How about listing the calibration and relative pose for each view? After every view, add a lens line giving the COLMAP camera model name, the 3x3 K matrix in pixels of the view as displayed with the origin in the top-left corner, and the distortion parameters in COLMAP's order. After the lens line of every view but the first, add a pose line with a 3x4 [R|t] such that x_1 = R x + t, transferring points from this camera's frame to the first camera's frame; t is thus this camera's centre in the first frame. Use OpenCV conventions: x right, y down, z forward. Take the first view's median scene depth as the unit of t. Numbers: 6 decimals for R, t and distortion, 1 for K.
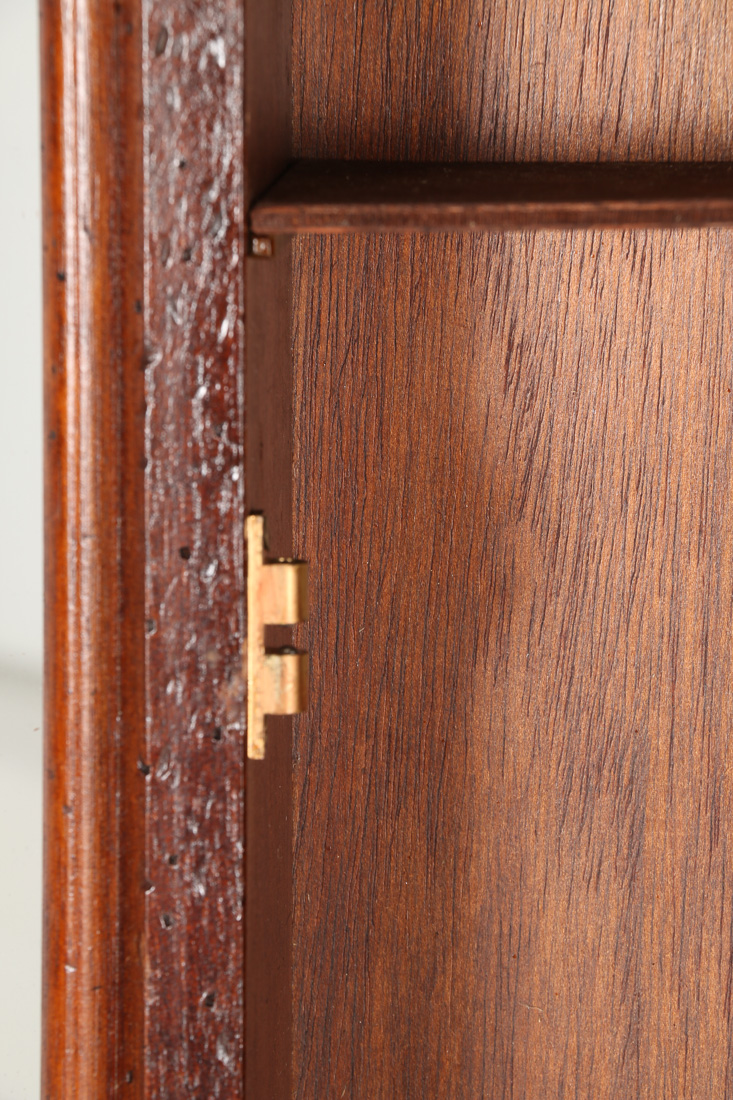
lens RADIAL K [[6659.1, 0, 366.5], [0, 6659.1, 550.0], [0, 0, 1]] dist [1.738355, 3.488320]
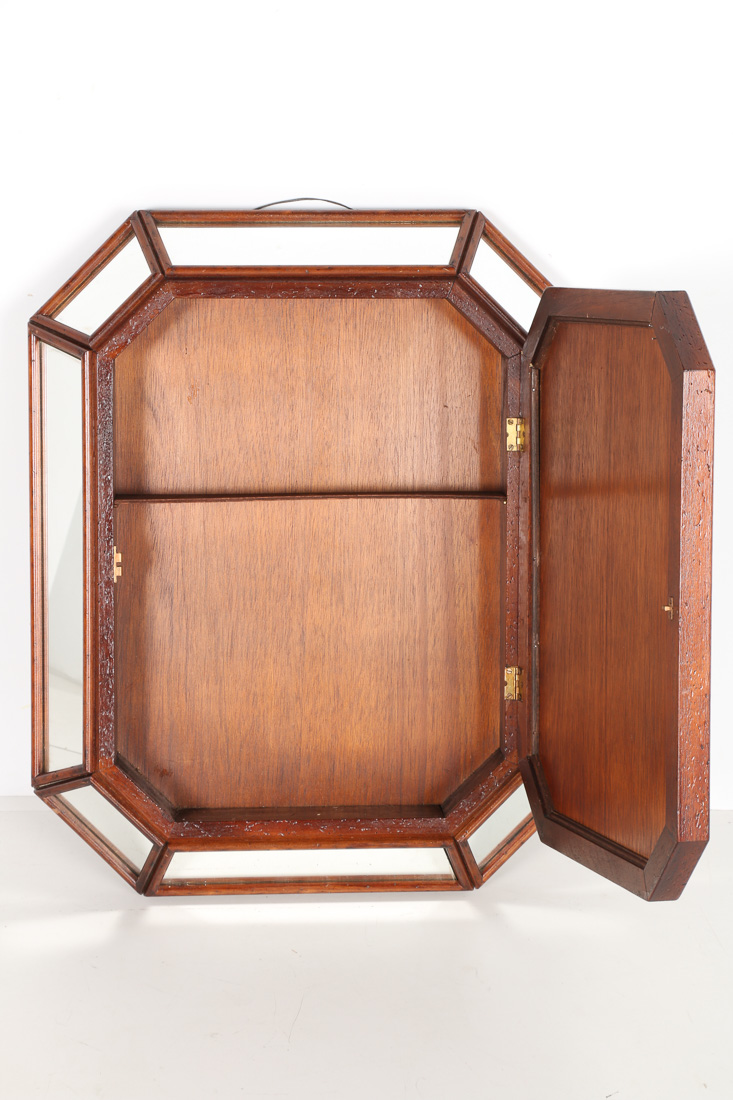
lens RADIAL K [[2970.8, 0, 366.5], [0, 2970.8, 550.0], [0, 0, 1]] dist [0.701801, 0.103894]
pose [[0.993566, -0.014737, 0.112291, -0.101264], [0.020693, 0.998430, -0.052060, 0.158566], [-0.111348, 0.054049, 0.992311, -1.984925]]
